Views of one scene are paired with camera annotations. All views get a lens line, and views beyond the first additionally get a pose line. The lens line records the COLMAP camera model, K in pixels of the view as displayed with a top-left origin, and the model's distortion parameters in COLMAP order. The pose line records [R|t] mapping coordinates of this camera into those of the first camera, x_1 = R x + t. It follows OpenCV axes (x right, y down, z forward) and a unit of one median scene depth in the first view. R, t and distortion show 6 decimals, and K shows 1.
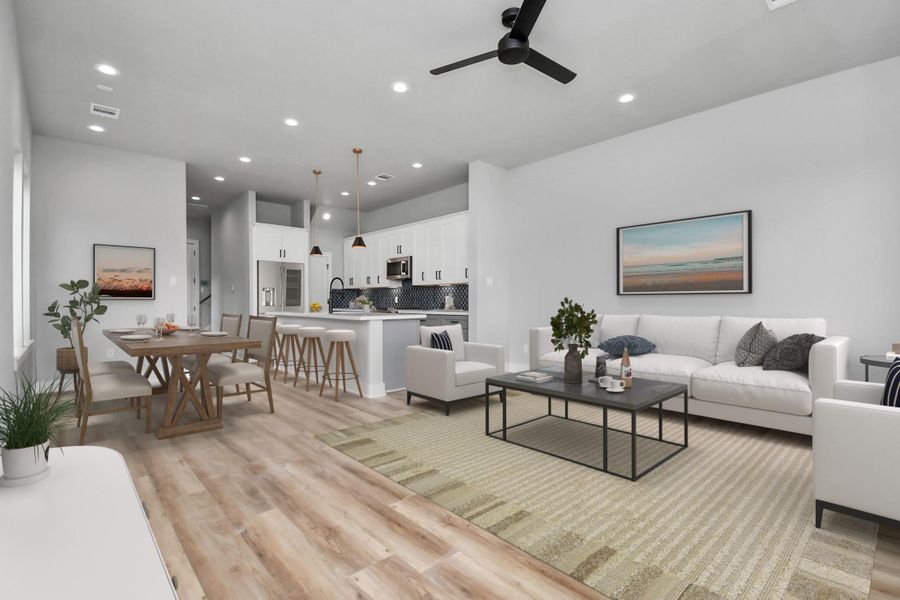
lens RADIAL K [[427.4, 0, 437.8], [0, 427.4, 298.6], [0, 0, 1]] dist [-0.001833, -0.000455]
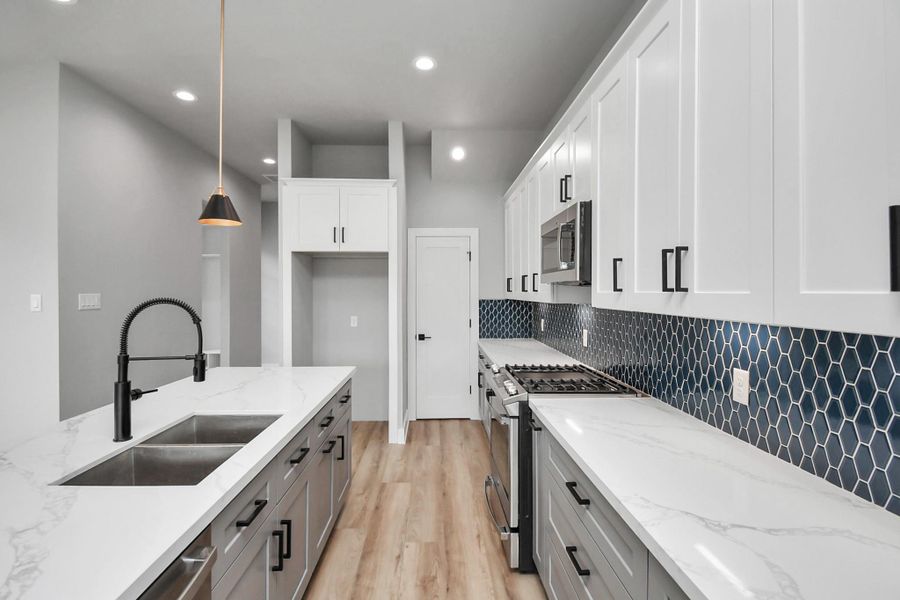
lens RADIAL K [[427.4, 0, 437.8], [0, 427.4, 298.6], [0, 0, 1]] dist [-0.001833, -0.000455]
pose [[0.784638, 0.010687, -0.619863, 0.035050], [0.001898, 0.999805, 0.019640, -0.043671], [0.619952, -0.016586, 0.784464, 0.743651]]
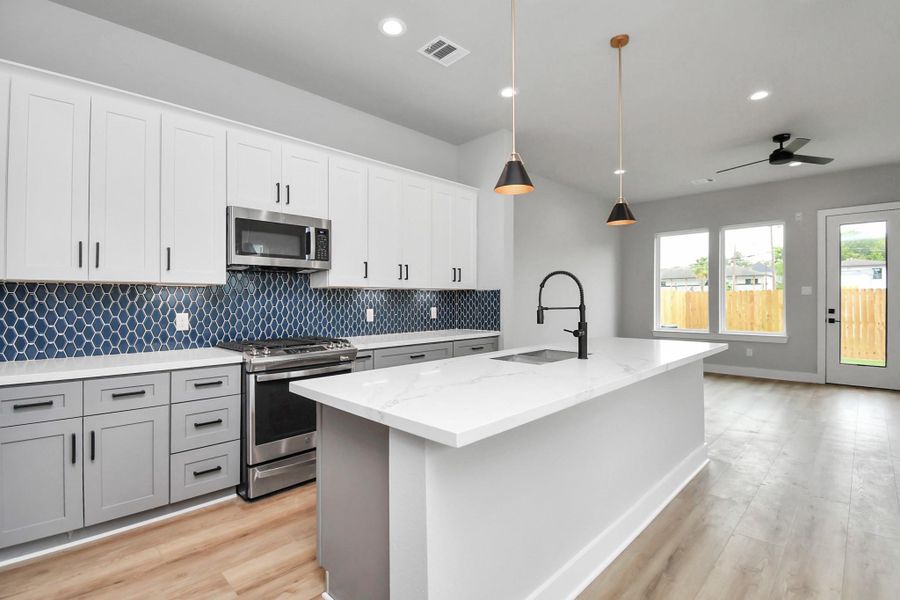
lens RADIAL K [[427.4, 0, 437.8], [0, 427.4, 298.6], [0, 0, 1]] dist [-0.001833, -0.000455]
pose [[-0.087199, -0.000249, 0.996191, -0.526246], [-0.002157, 0.999998, 0.000061, -0.019447], [-0.996189, -0.002143, -0.087199, 0.951909]]
